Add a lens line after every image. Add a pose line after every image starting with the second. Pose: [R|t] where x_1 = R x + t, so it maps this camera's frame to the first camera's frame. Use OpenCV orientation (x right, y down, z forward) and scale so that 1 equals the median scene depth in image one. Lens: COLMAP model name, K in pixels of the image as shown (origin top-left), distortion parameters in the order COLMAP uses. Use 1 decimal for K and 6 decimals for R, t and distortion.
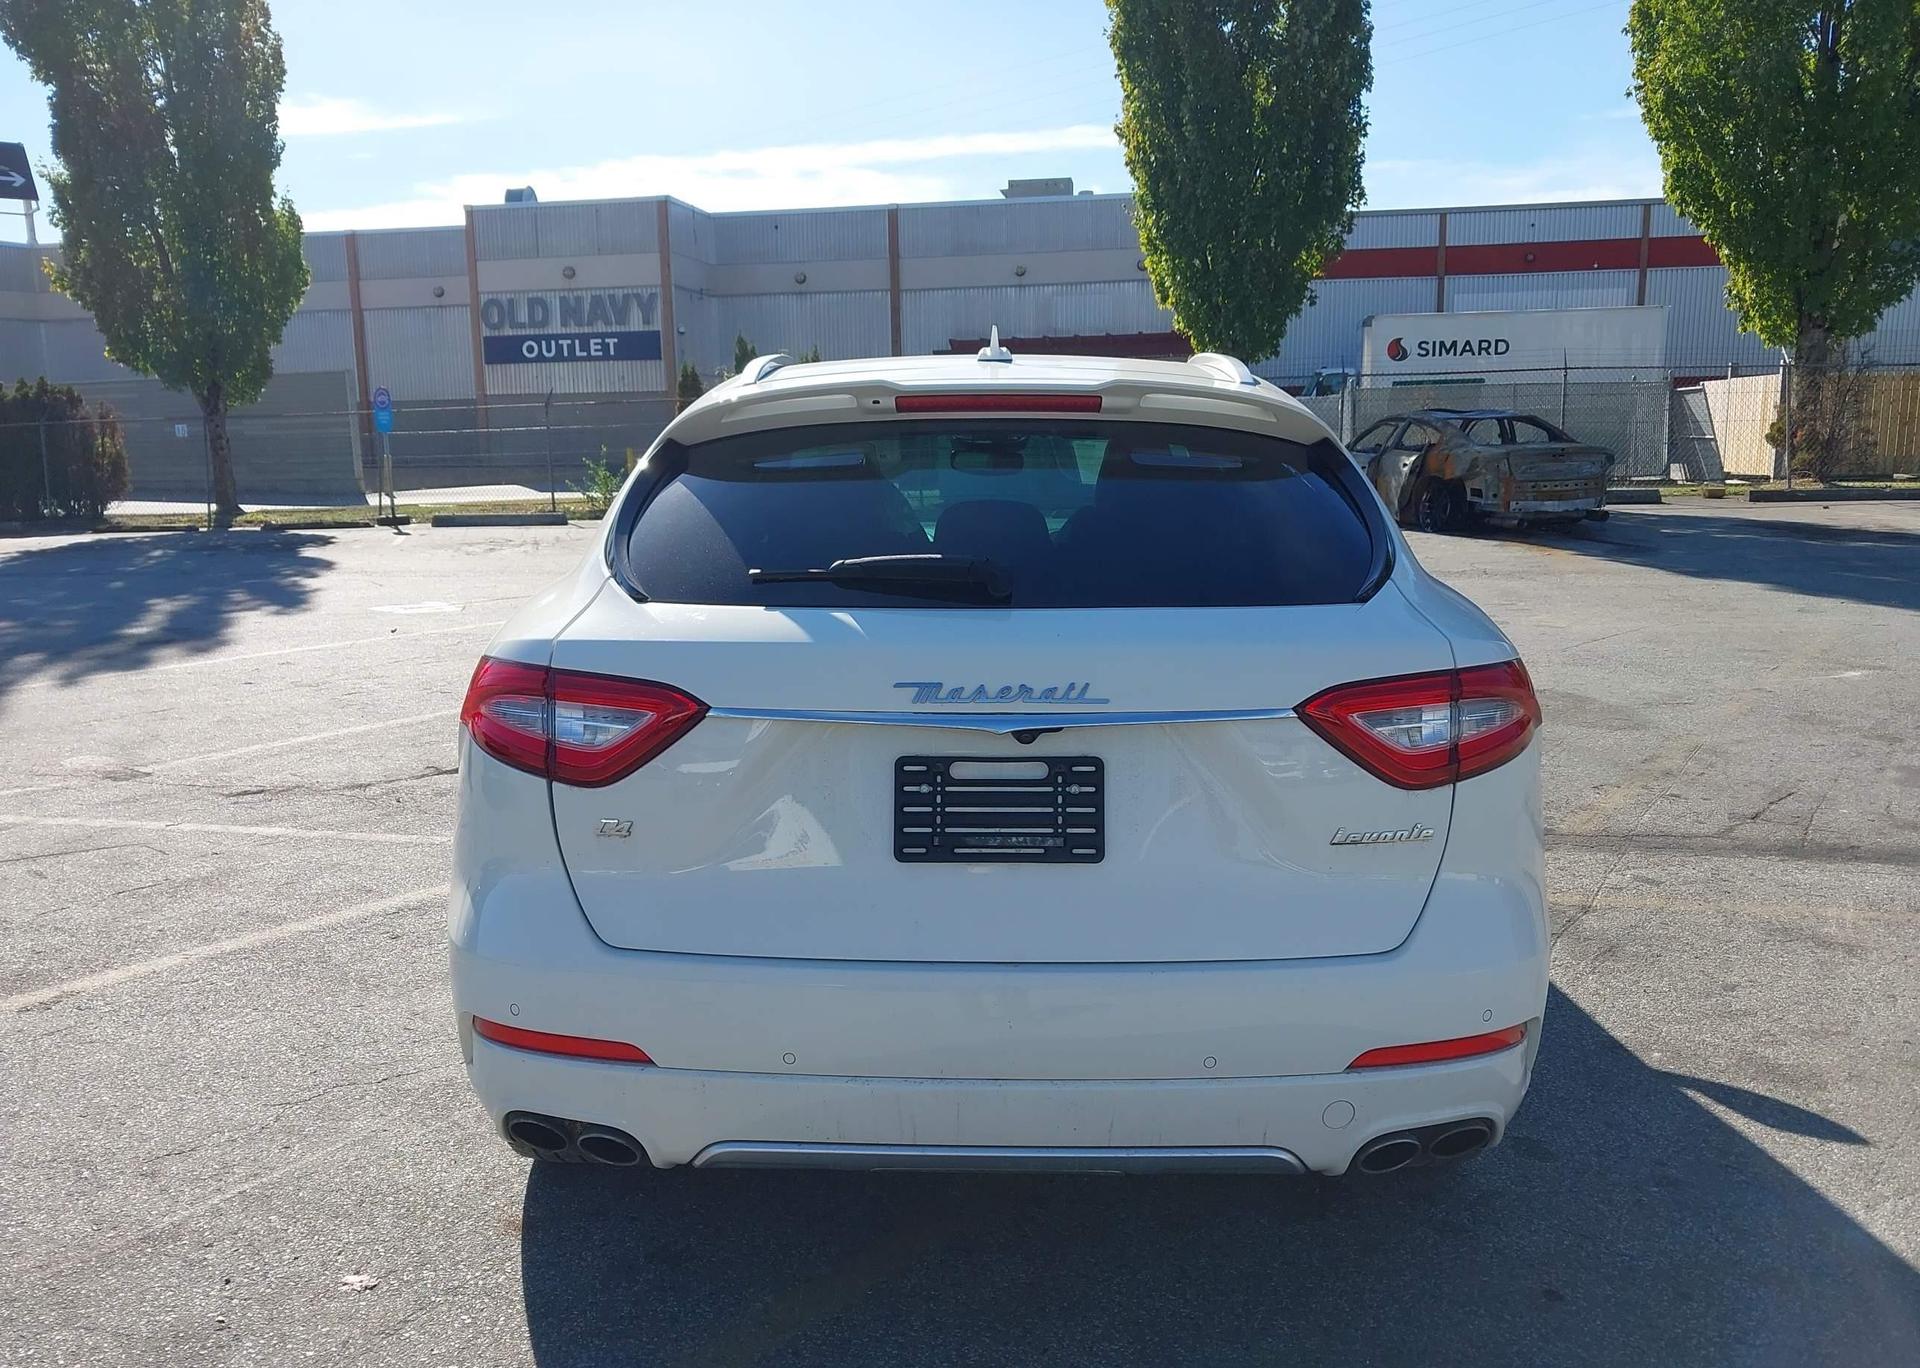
lens RADIAL K [[1526.2, 0, 966.7], [0, 1526.2, 695.3], [0, 0, 1]] dist [0.018499, -0.023887]
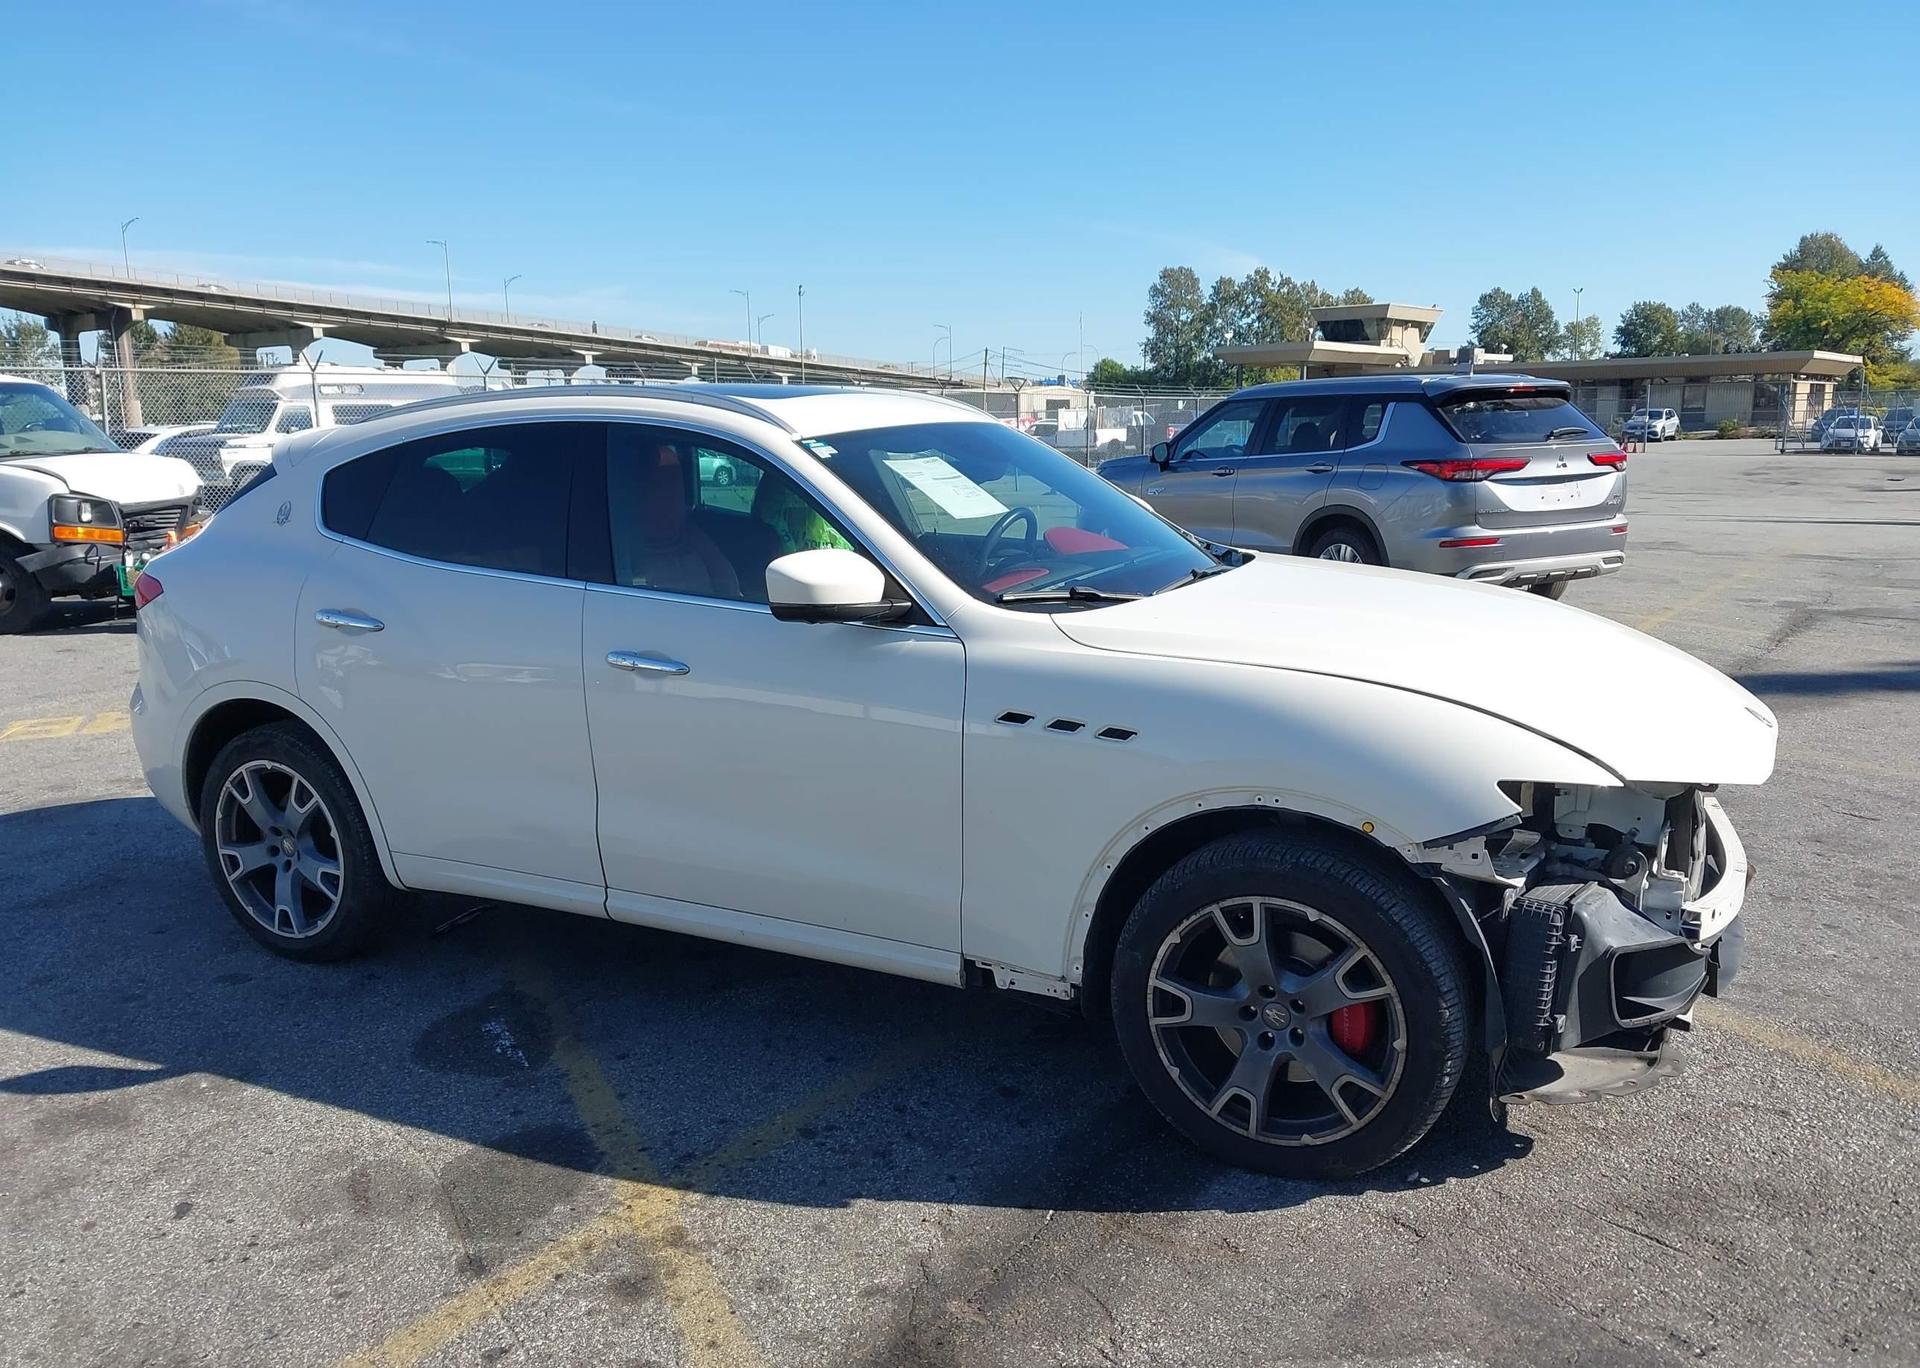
lens RADIAL K [[1526.2, 0, 959.9], [0, 1526.2, 729.4], [0, 0, 1]] dist [0.018499, -0.023887]
pose [[-0.456384, 0.206207, -0.865559, 0.155927], [-0.123010, 0.948813, 0.290901, -0.051424], [0.881239, 0.239235, -0.407657, 0.266605]]
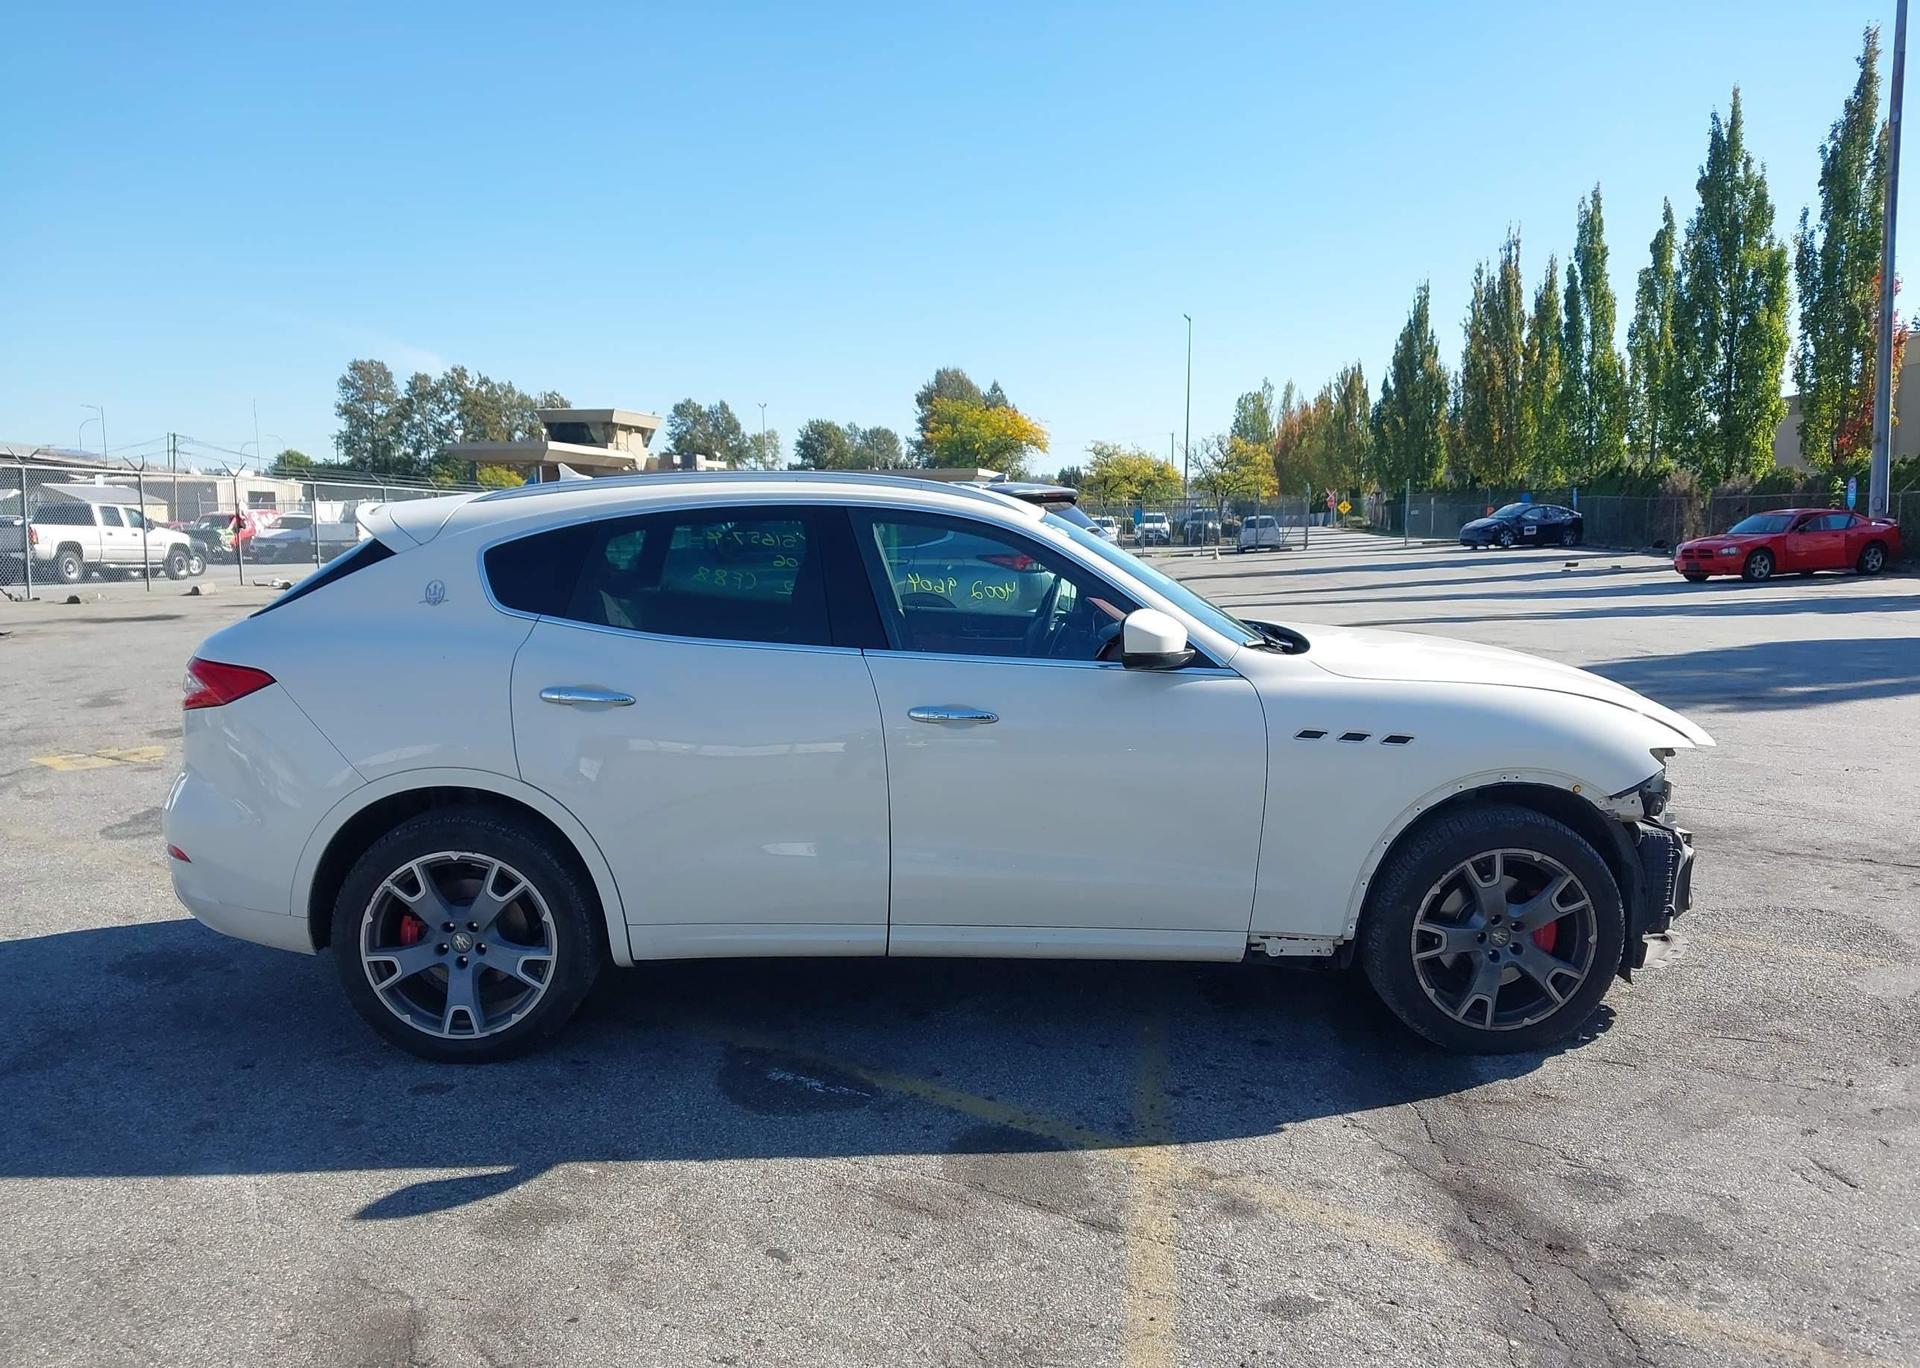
lens RADIAL K [[1526.2, 0, 958.4], [0, 1526.2, 721.6], [0, 0, 1]] dist [0.018499, -0.023887]
pose [[0.045162, 0.158051, -0.986398, 0.206467], [-0.168137, 0.974522, 0.148450, -0.035039], [0.984729, 0.159146, 0.070586, 0.165606]]
